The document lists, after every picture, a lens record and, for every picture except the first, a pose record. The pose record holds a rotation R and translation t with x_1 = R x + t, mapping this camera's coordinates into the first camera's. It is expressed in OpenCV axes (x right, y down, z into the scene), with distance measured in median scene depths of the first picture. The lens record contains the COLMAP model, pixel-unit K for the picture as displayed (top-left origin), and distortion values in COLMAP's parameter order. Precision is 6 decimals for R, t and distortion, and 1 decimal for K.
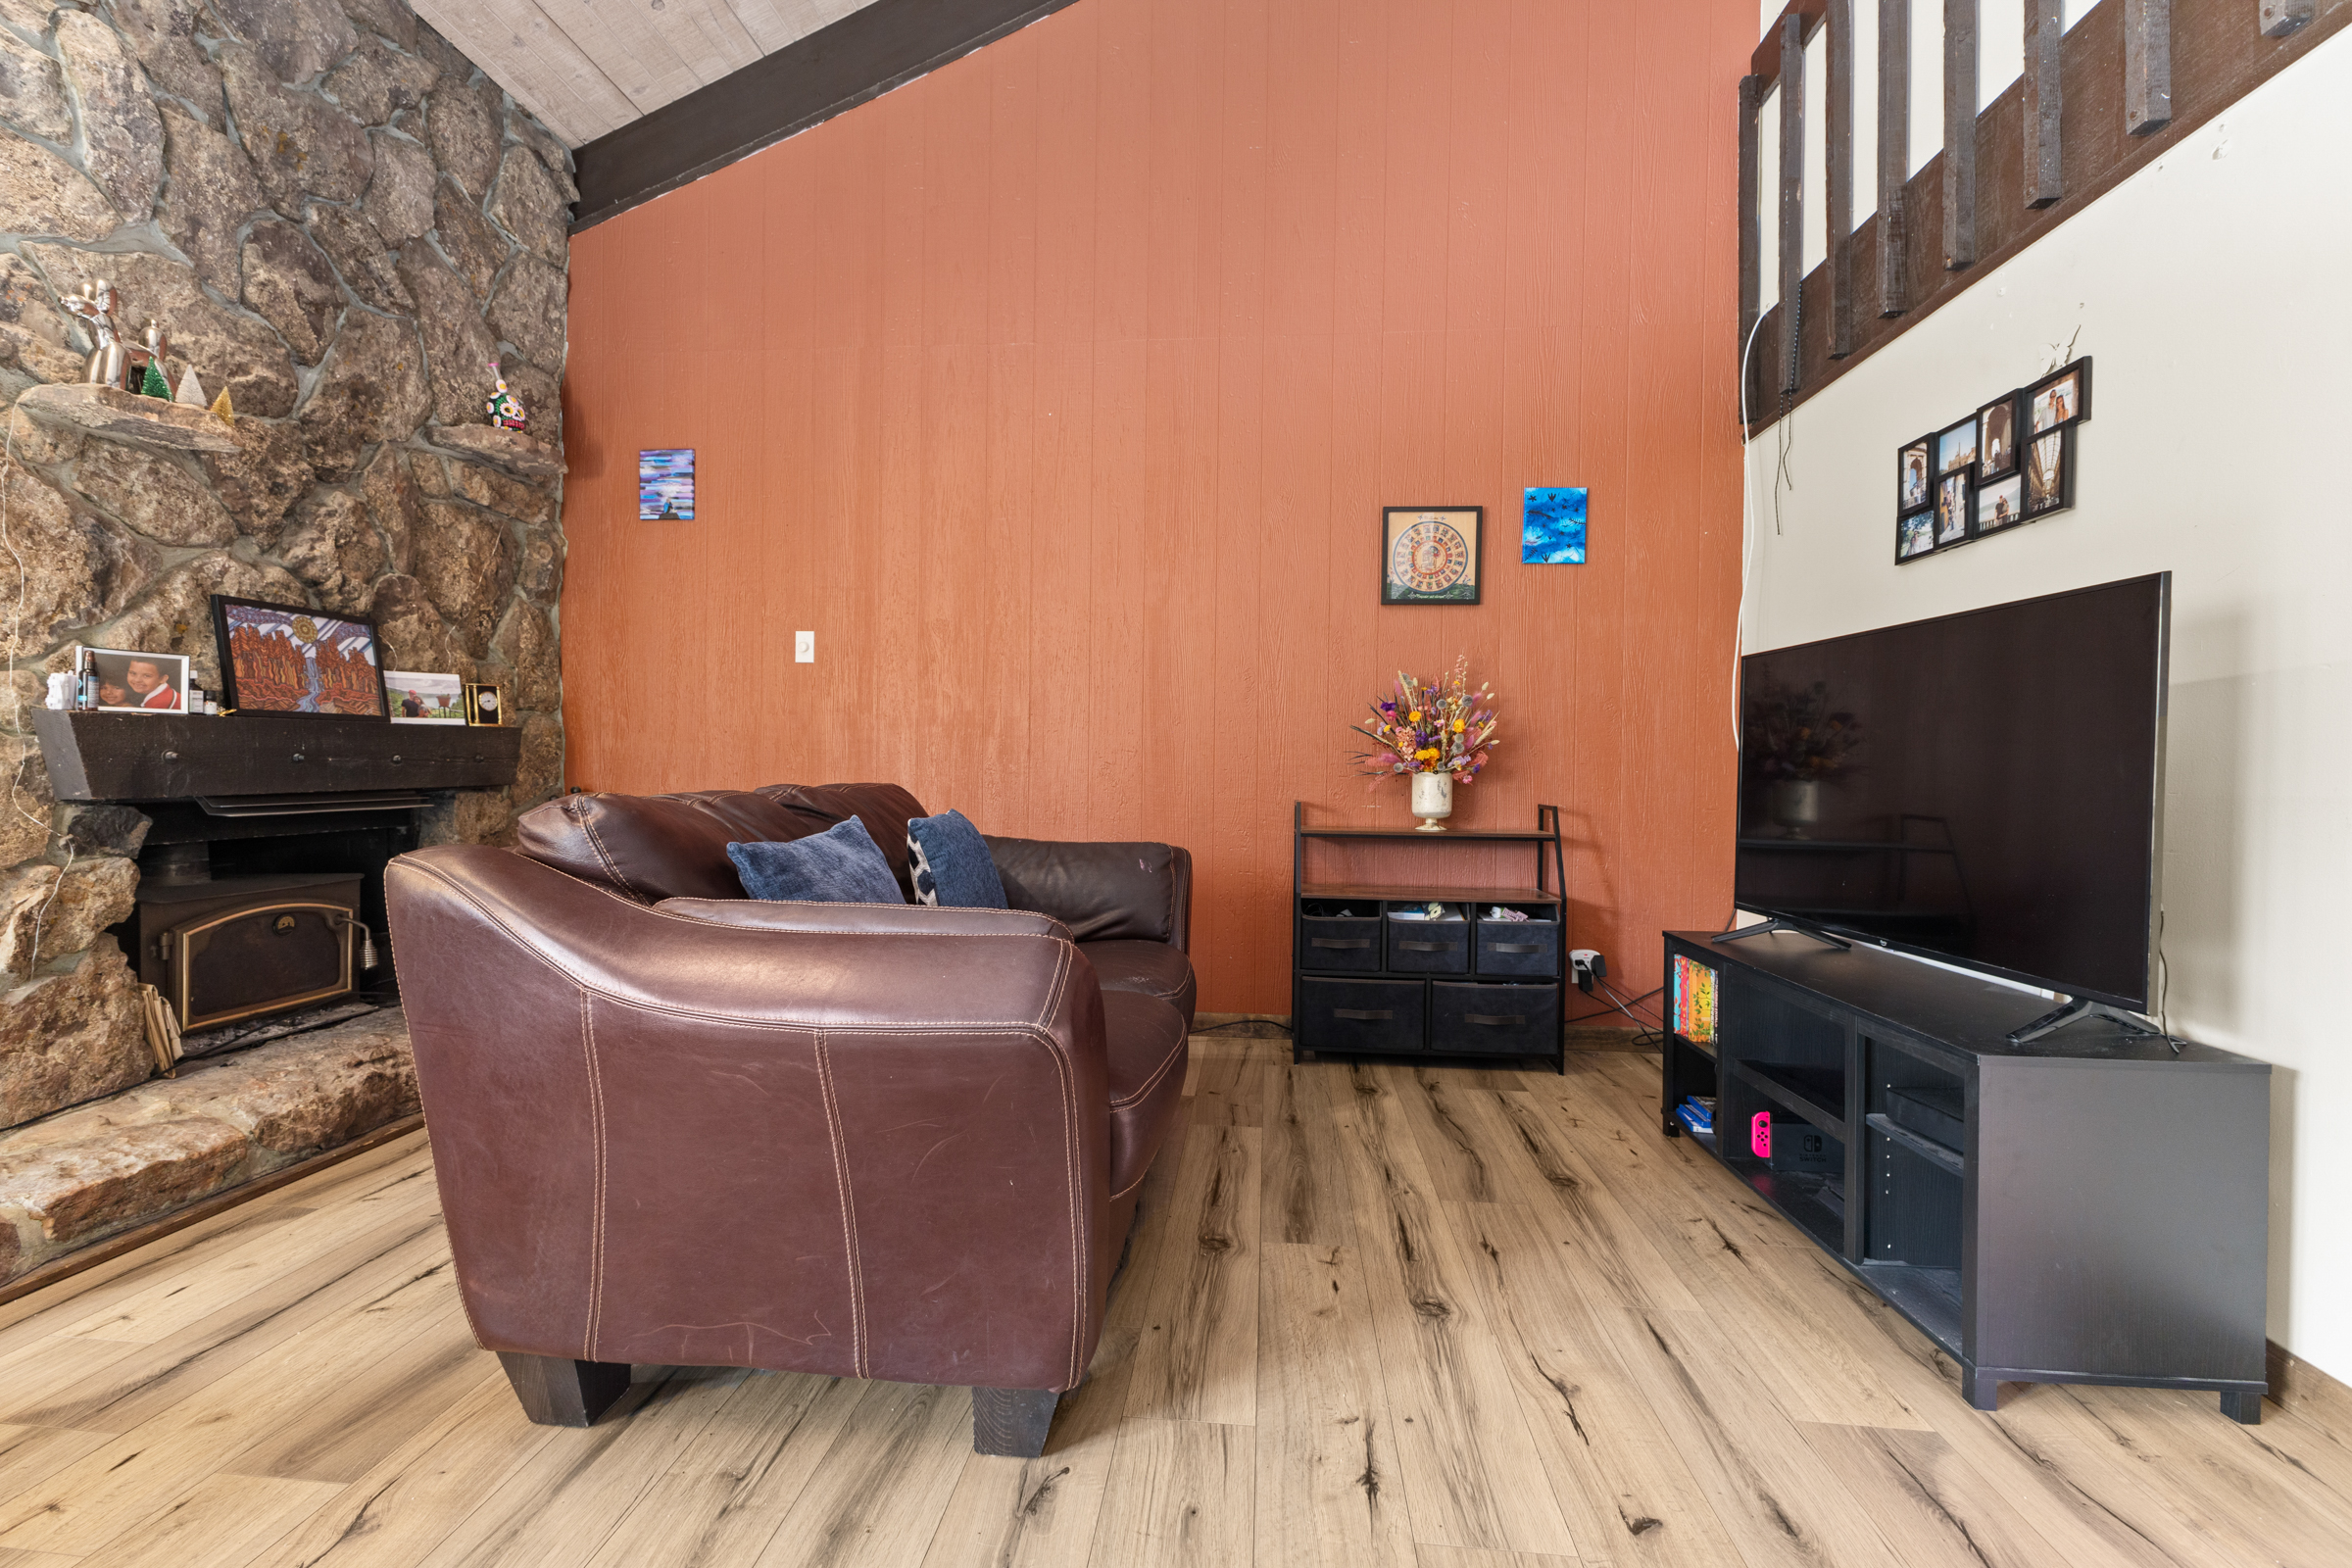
lens RADIAL K [[1021.0, 0, 1176.0], [0, 1021.0, 784.0], [0, 0, 1]] dist [0.004804, 0.000193]
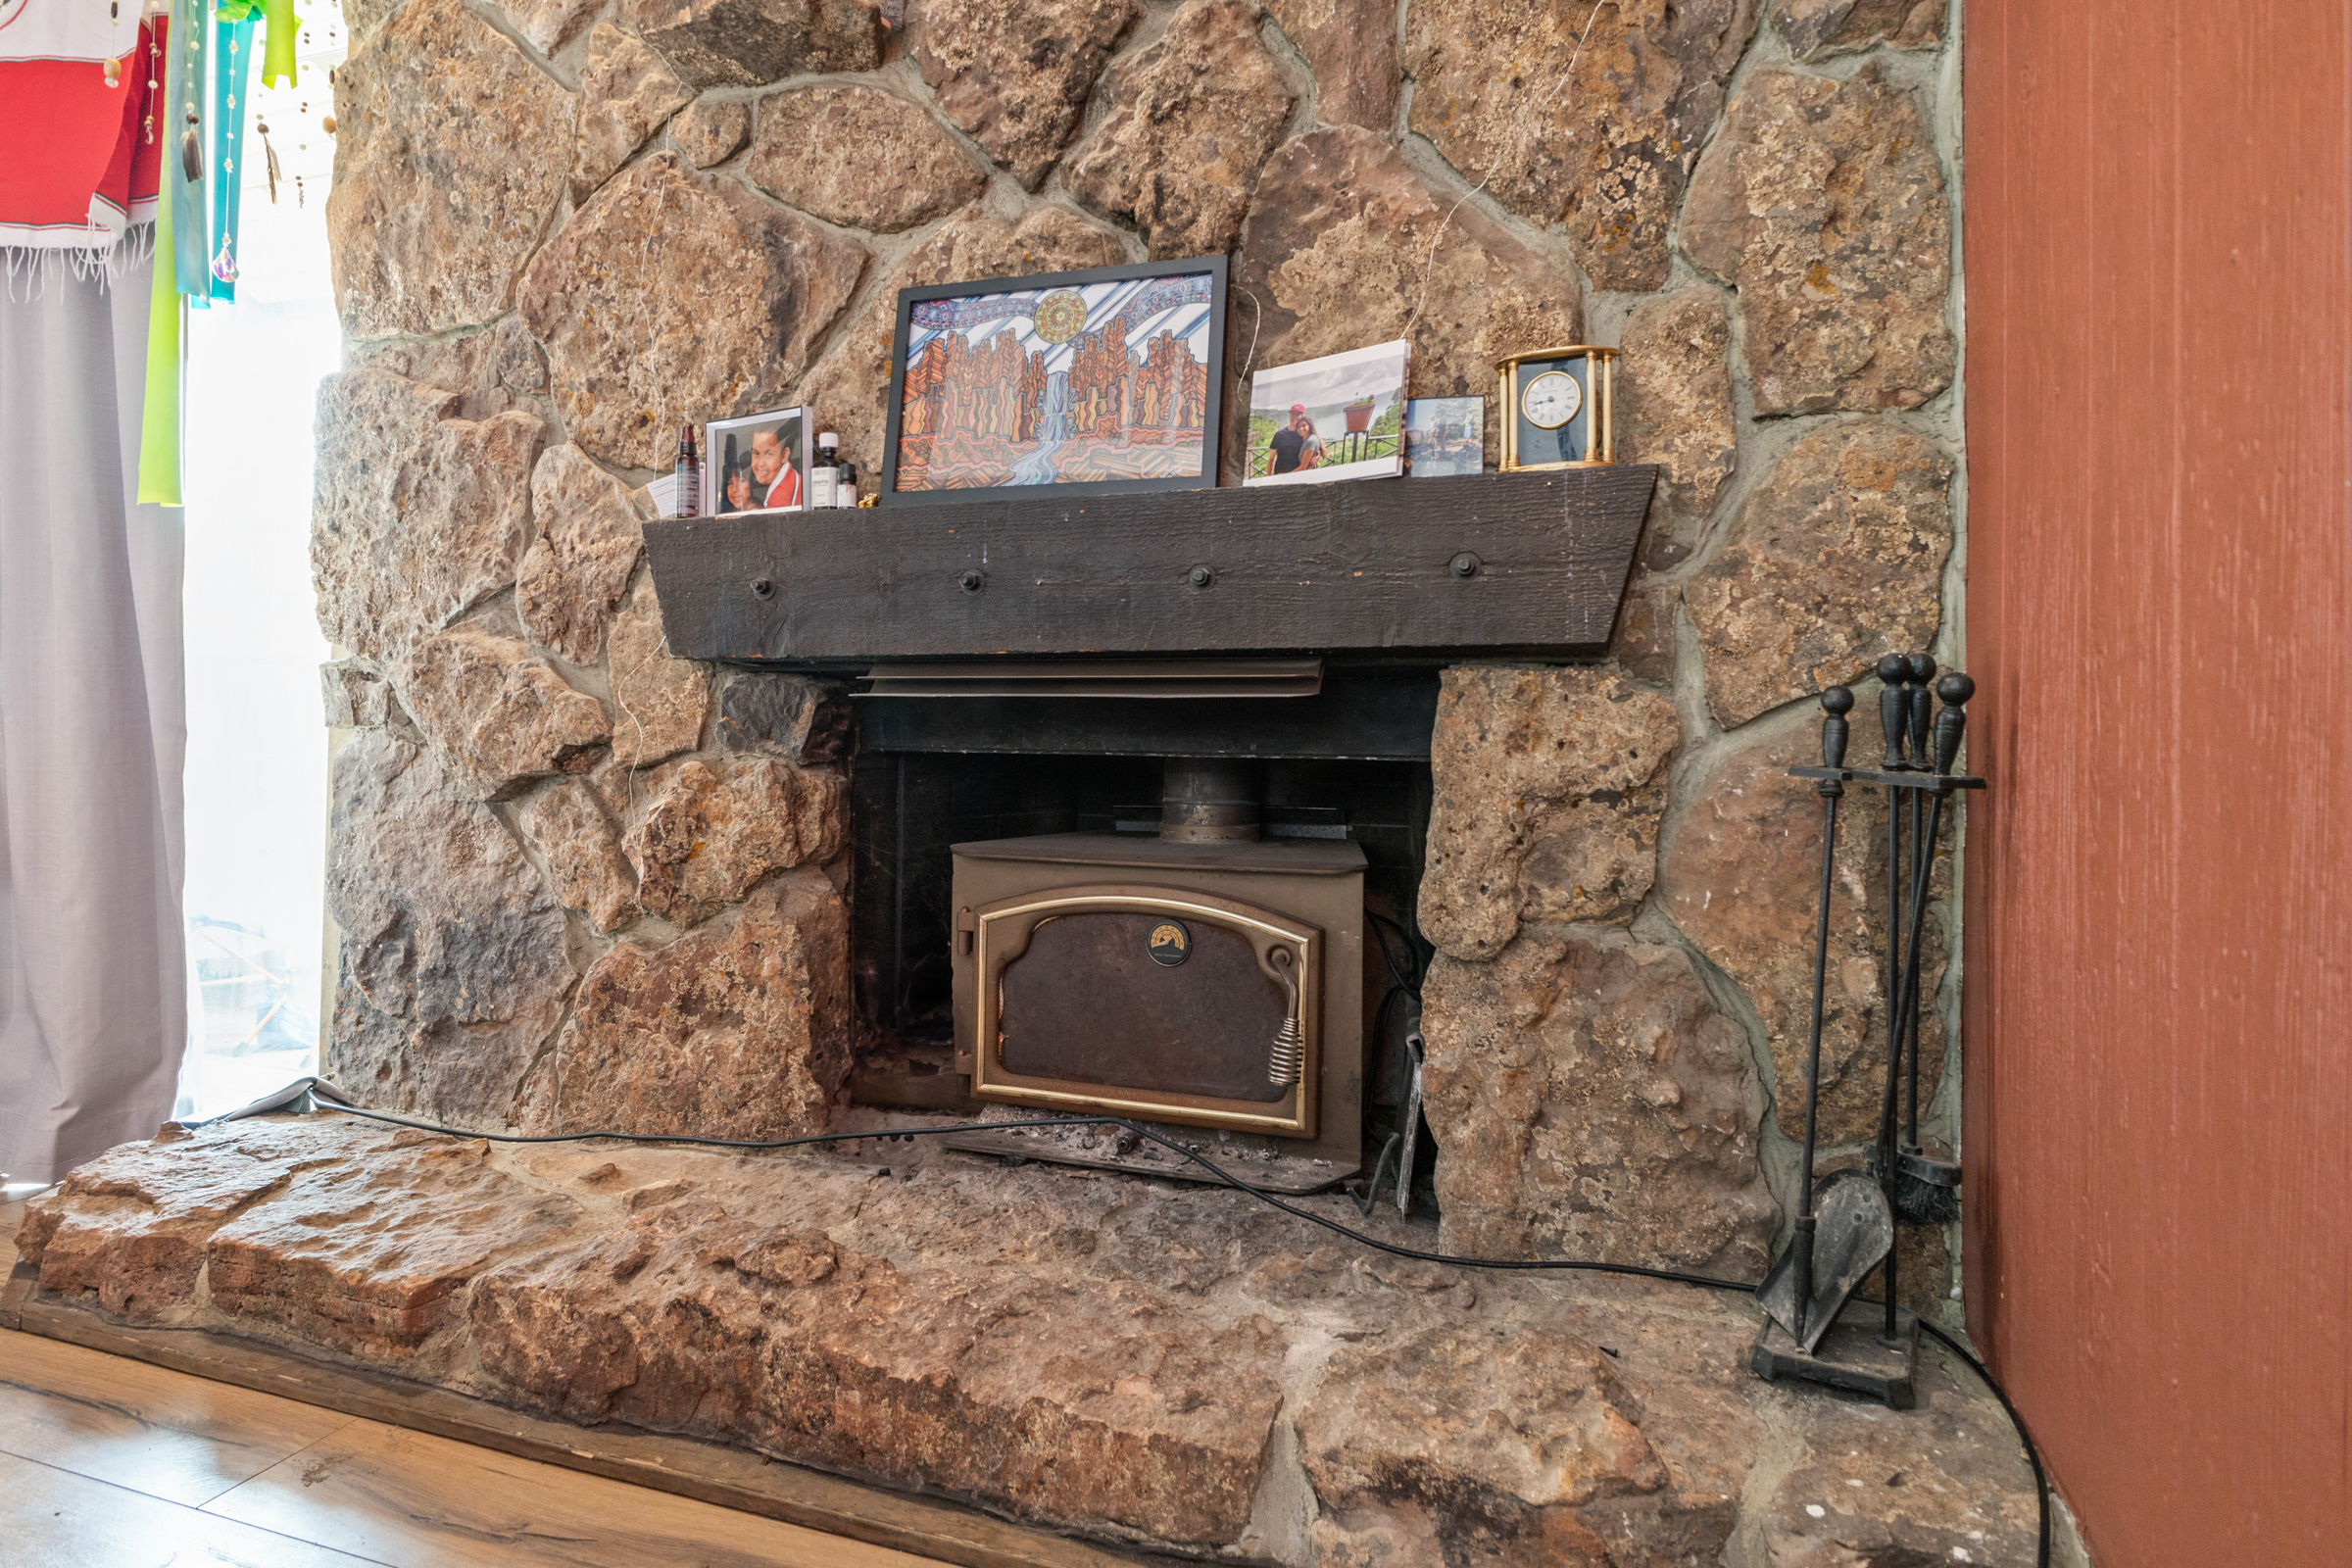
lens RADIAL K [[1299.9, 0, 1176.5], [0, 1299.9, 712.9], [0, 0, 1]] dist [0.000097, -0.000047]
pose [[-0.219982, -0.029799, -0.975049, -0.281513], [-0.035606, 0.999113, -0.022501, 0.045310], [0.974854, 0.029767, -0.220848, 1.204475]]
